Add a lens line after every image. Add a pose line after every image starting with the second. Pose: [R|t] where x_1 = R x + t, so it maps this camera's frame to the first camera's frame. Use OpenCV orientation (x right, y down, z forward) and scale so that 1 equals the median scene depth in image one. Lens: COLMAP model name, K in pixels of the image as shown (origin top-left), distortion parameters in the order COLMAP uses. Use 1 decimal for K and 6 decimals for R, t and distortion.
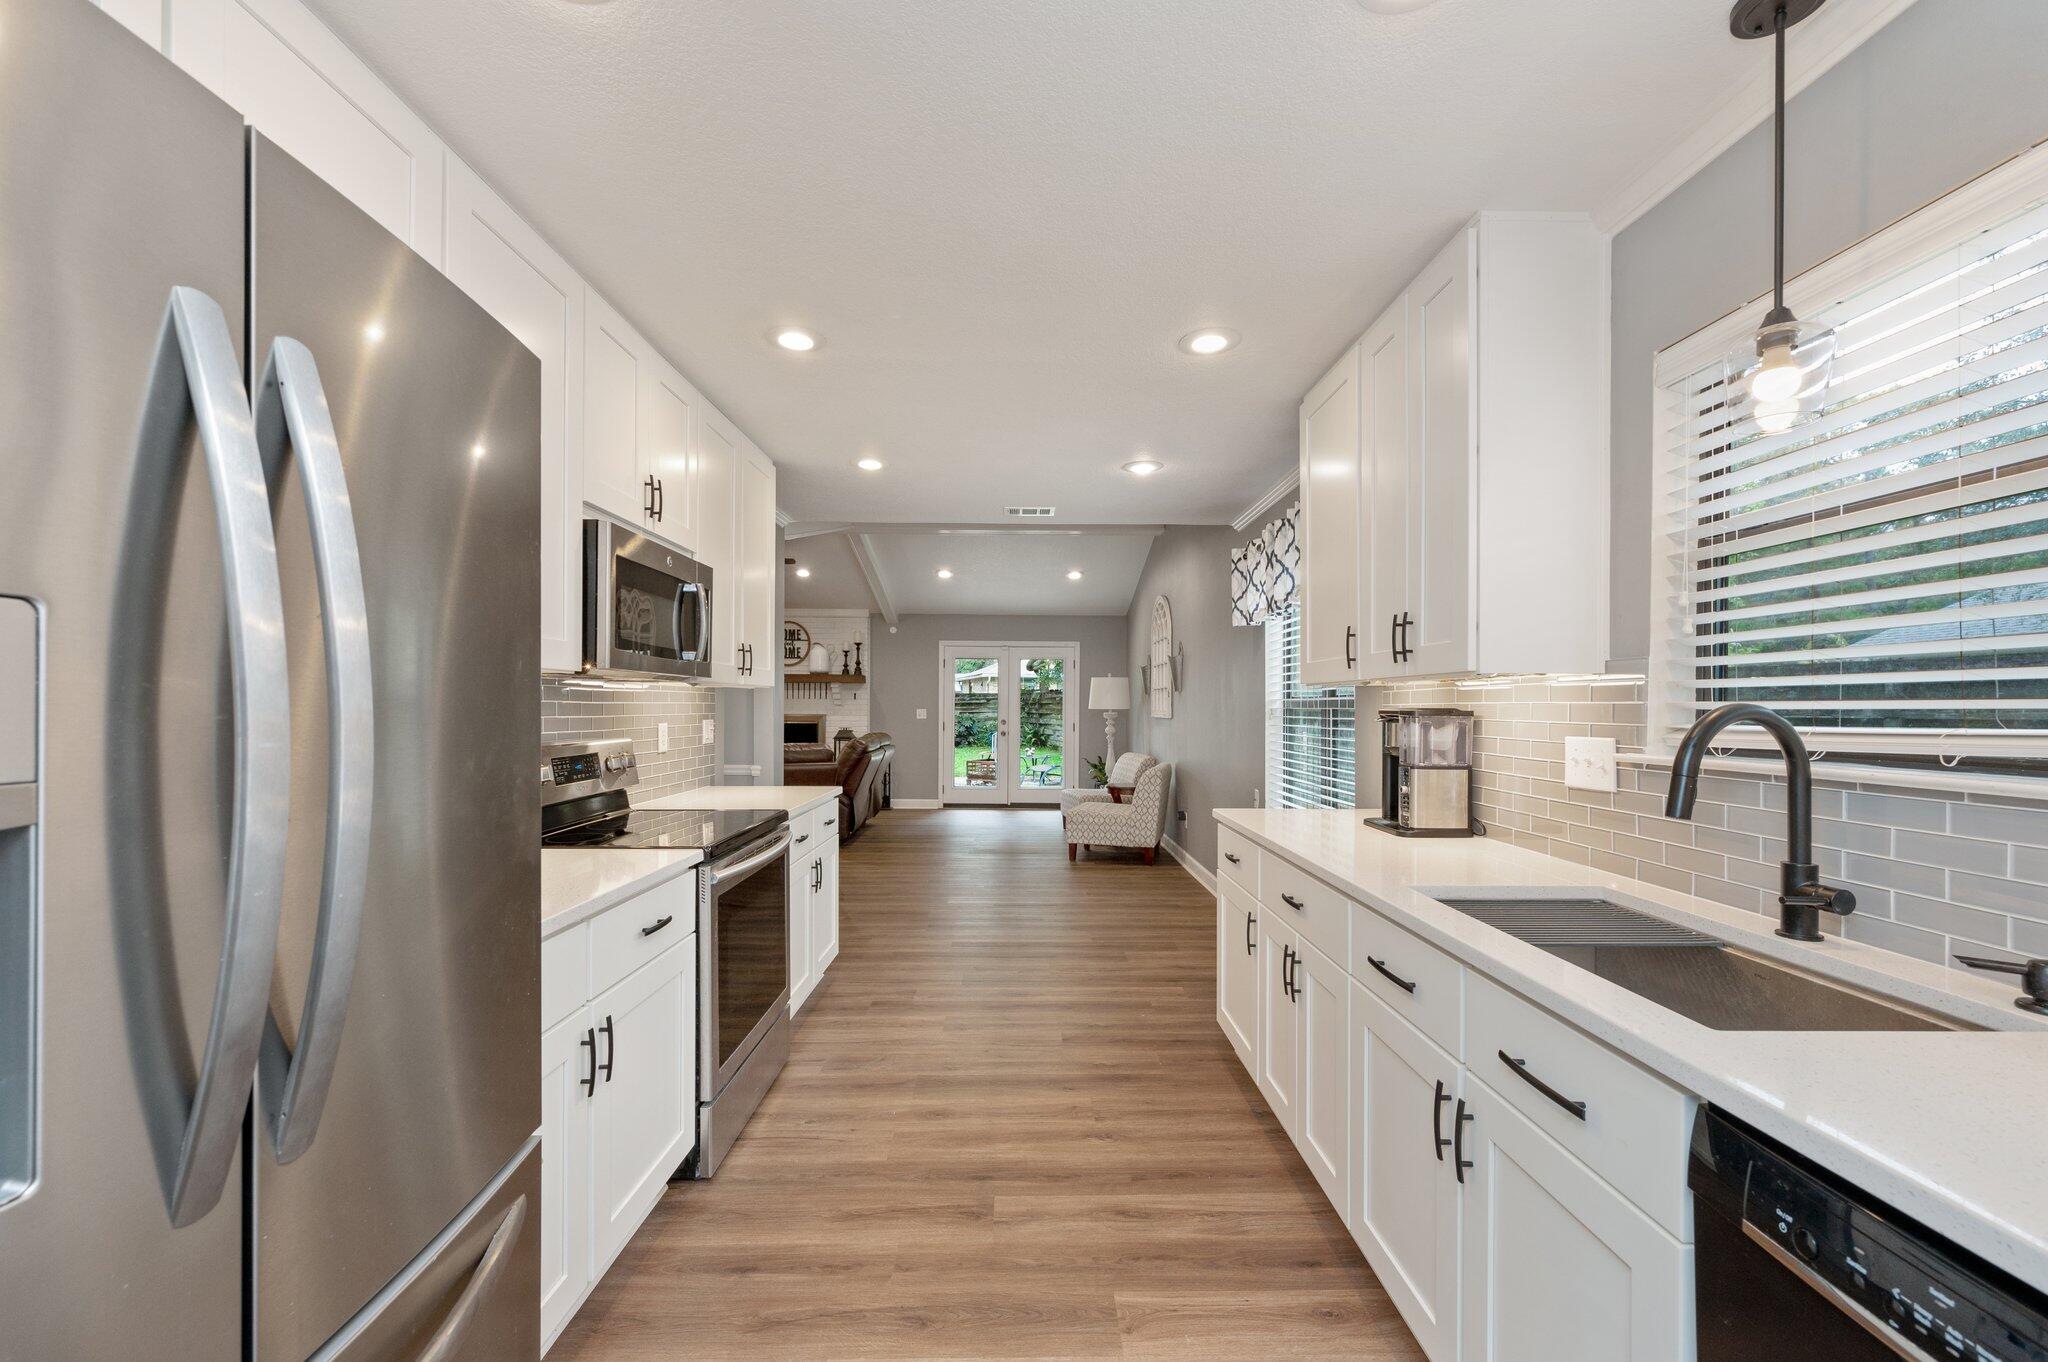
lens RADIAL K [[820.5, 0, 1026.3], [0, 820.5, 704.7], [0, 0, 1]] dist [0.000569, 0.000003]
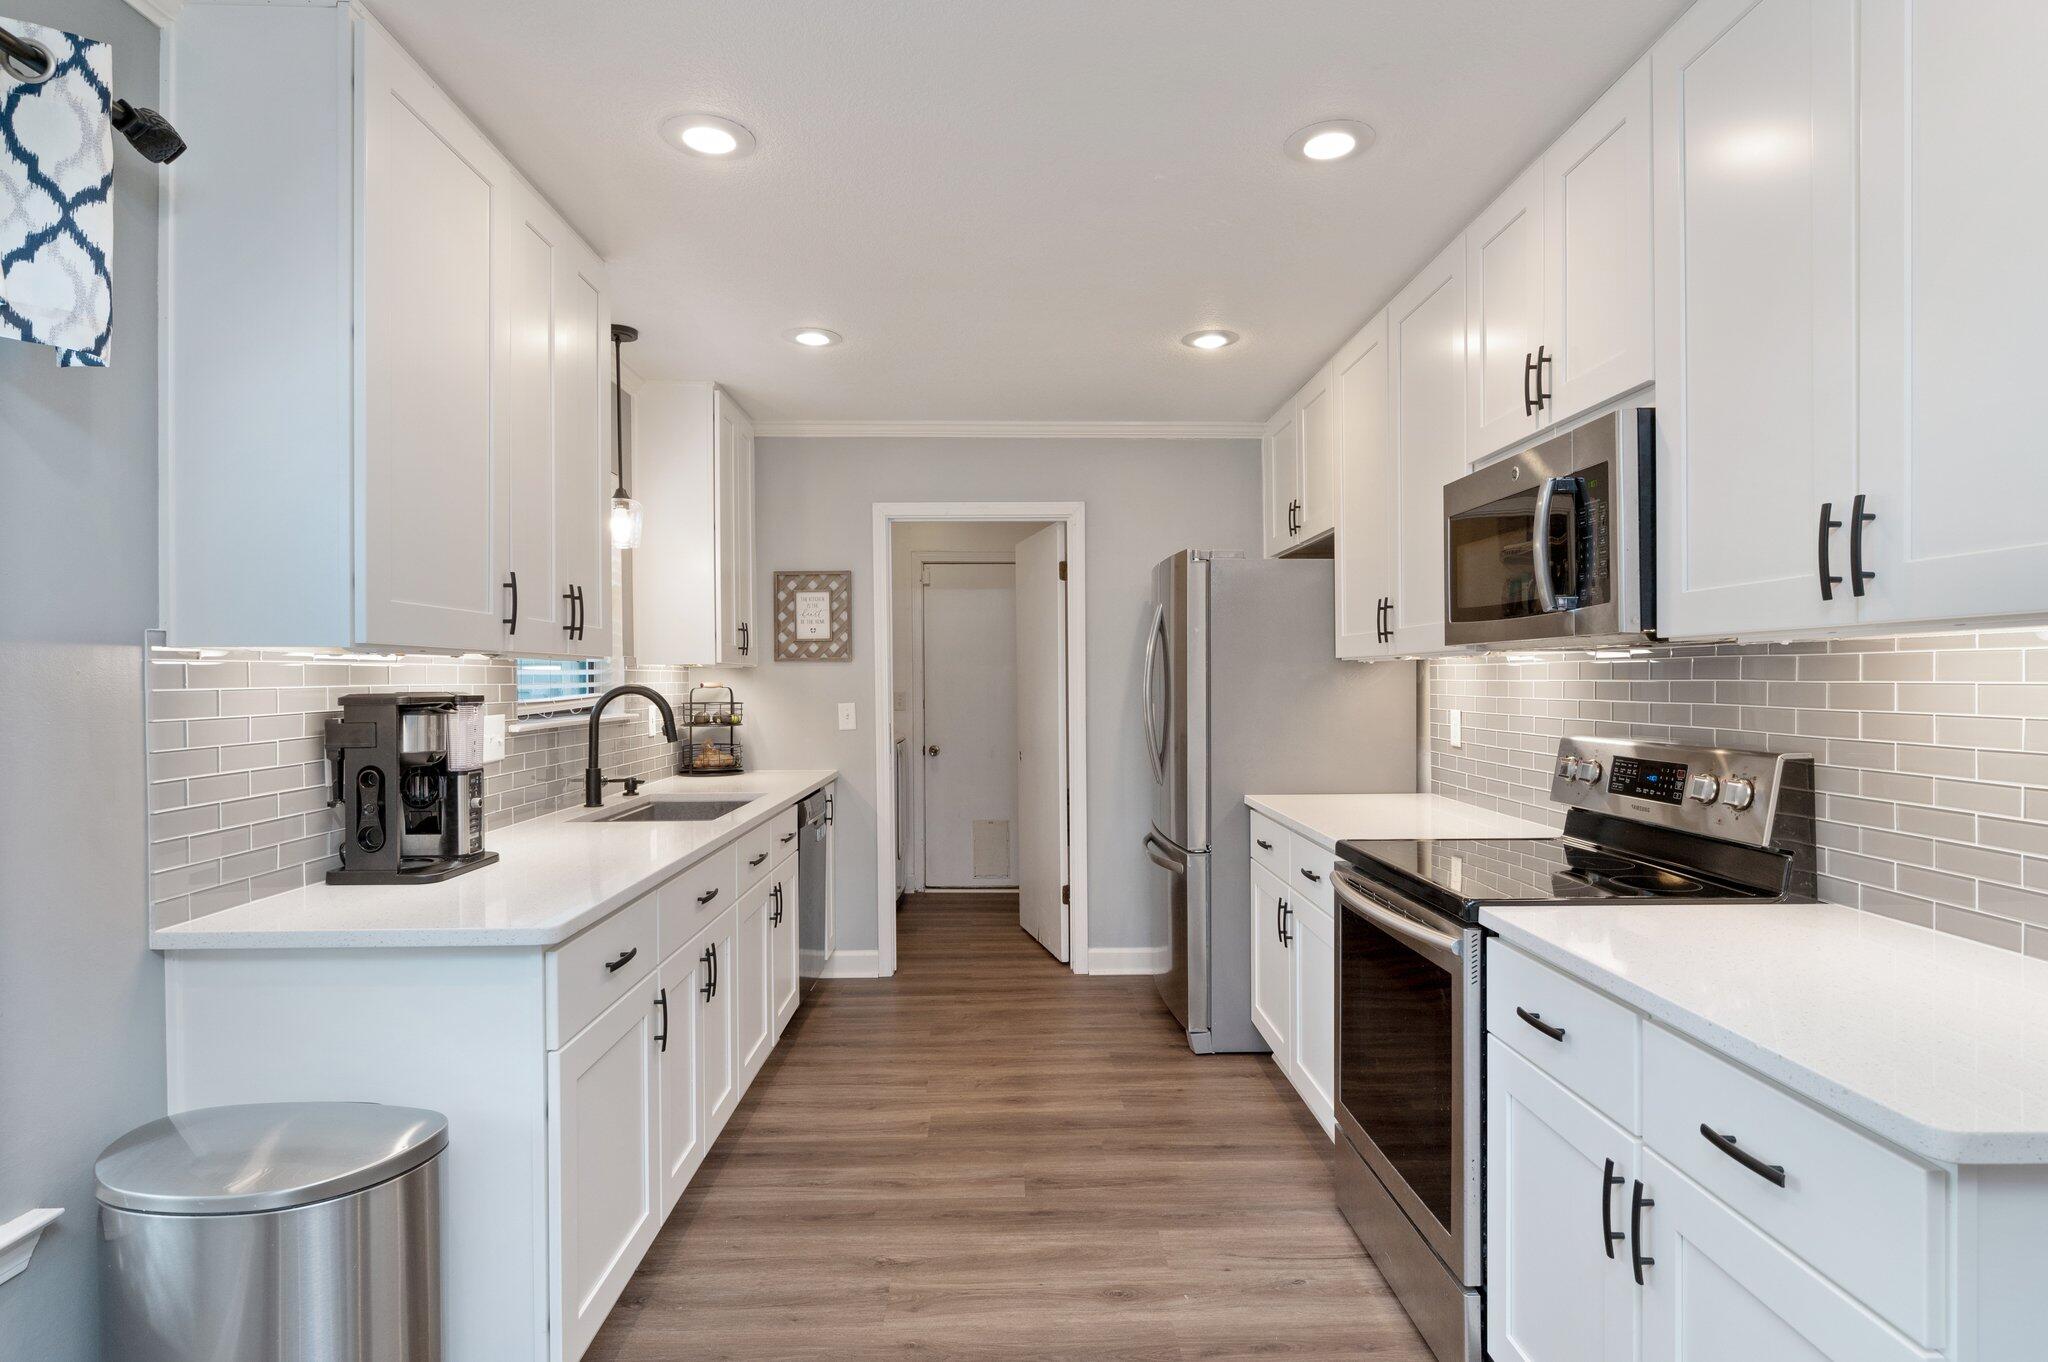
lens RADIAL K [[1076.1, 0, 1024.0], [0, 1076.1, 681.0], [0, 0, 1]] dist [-0.000314, 0.000130]
pose [[-0.999938, 0.000580, -0.011078, -0.025572], [0.000588, 1.000000, -0.000693, -0.005757], [0.011078, -0.000700, -0.999938, 2.454797]]
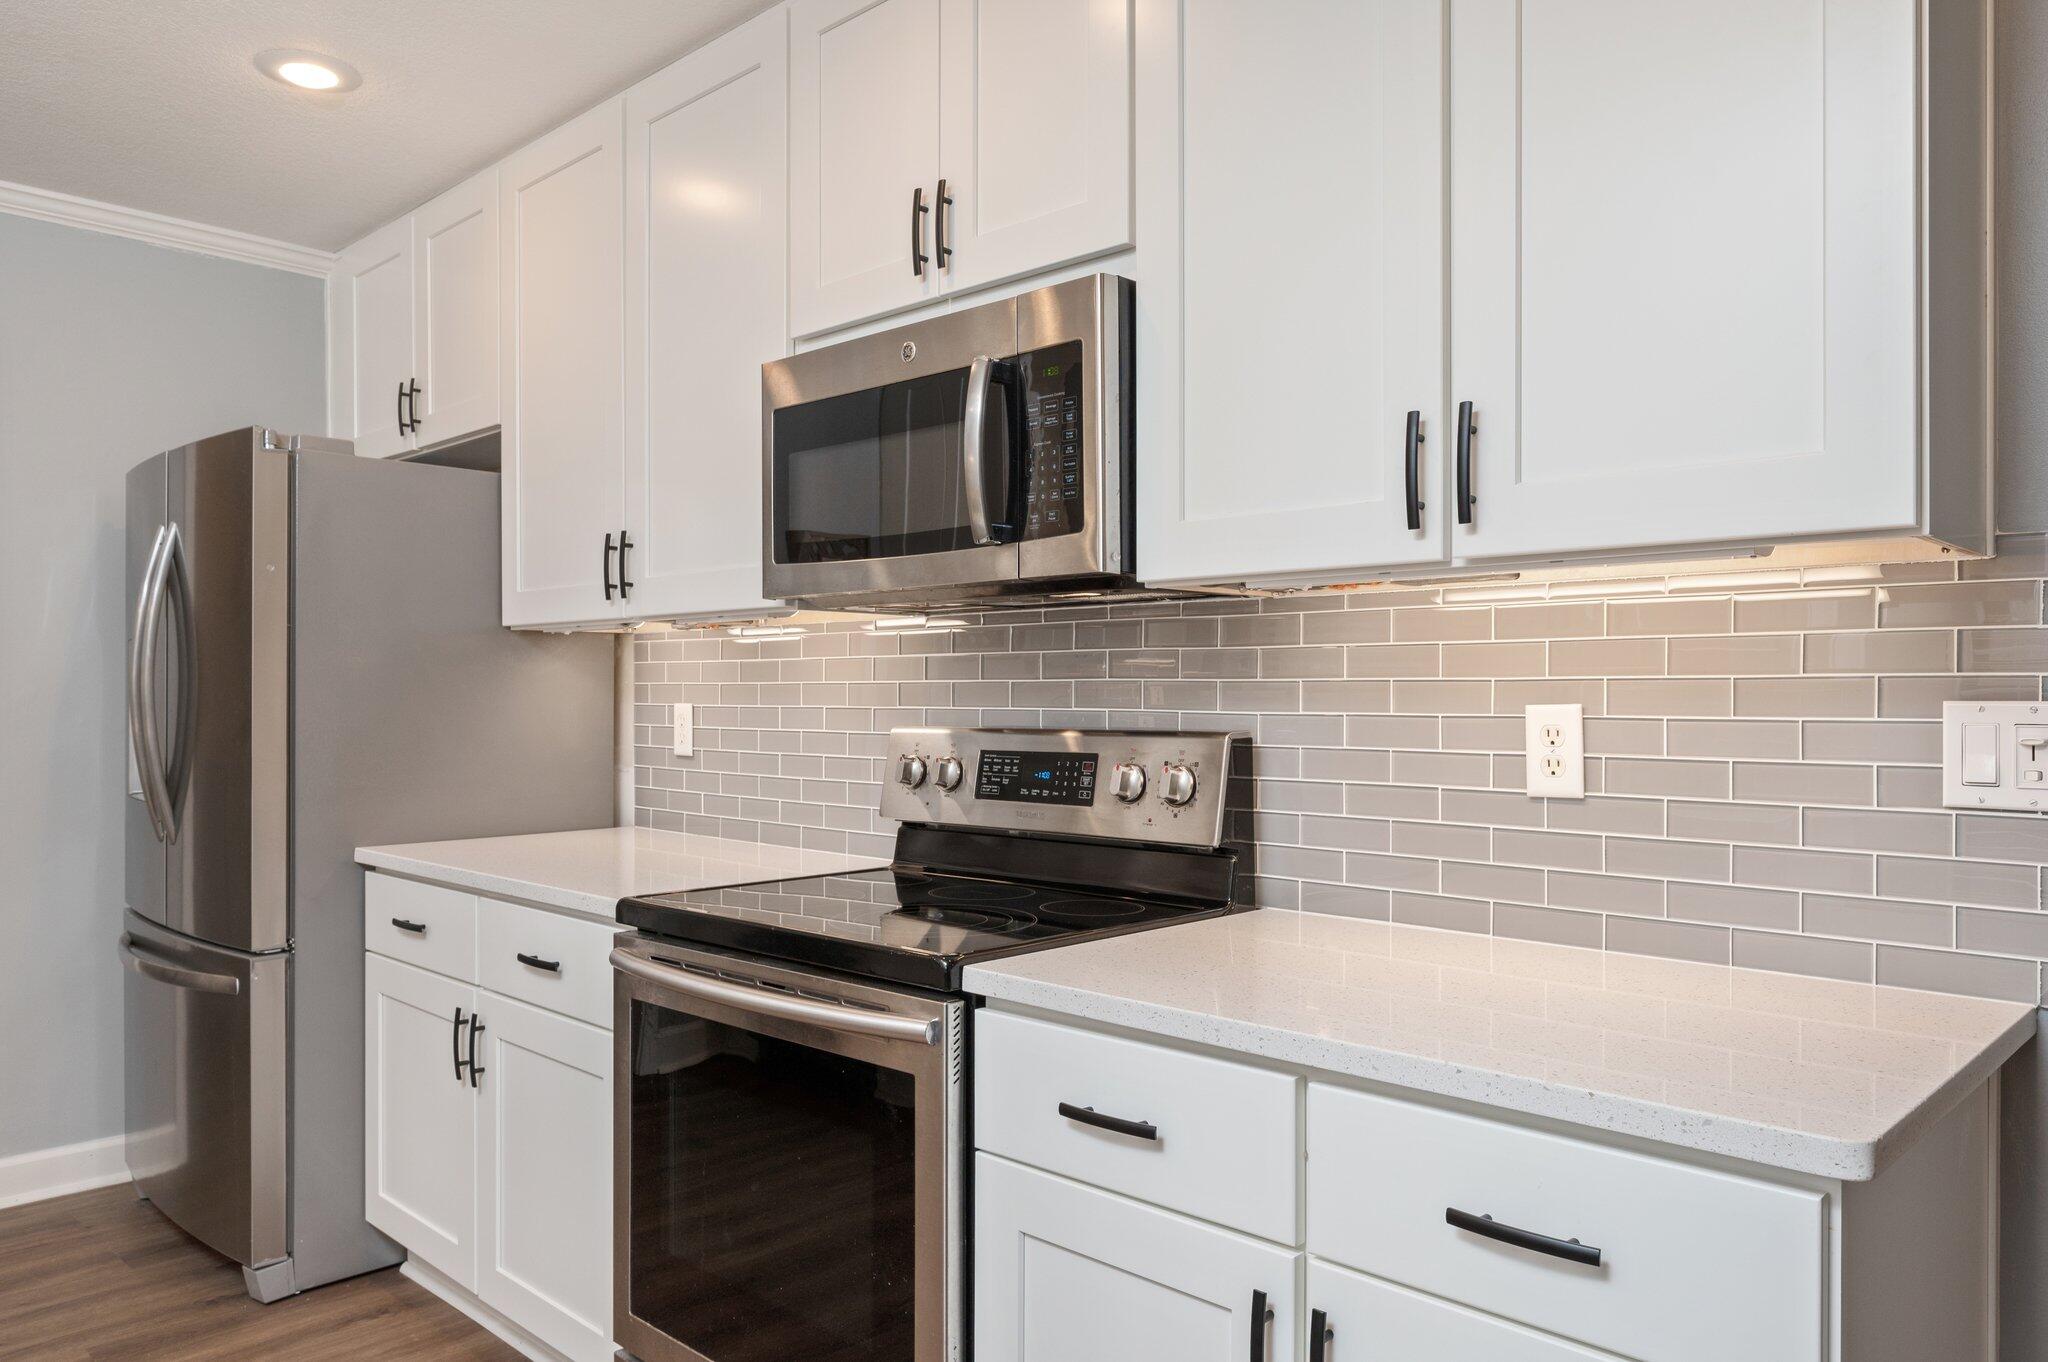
lens RADIAL K [[1428.0, 0, 1023.1], [0, 1428.0, 689.1], [0, 0, 1]] dist [0.001990, 0.002168]
pose [[-0.707195, -0.004520, -0.707004, 0.087704], [-0.000917, 0.999985, -0.005475, 0.021192], [0.707018, -0.003224, -0.707189, 2.233491]]
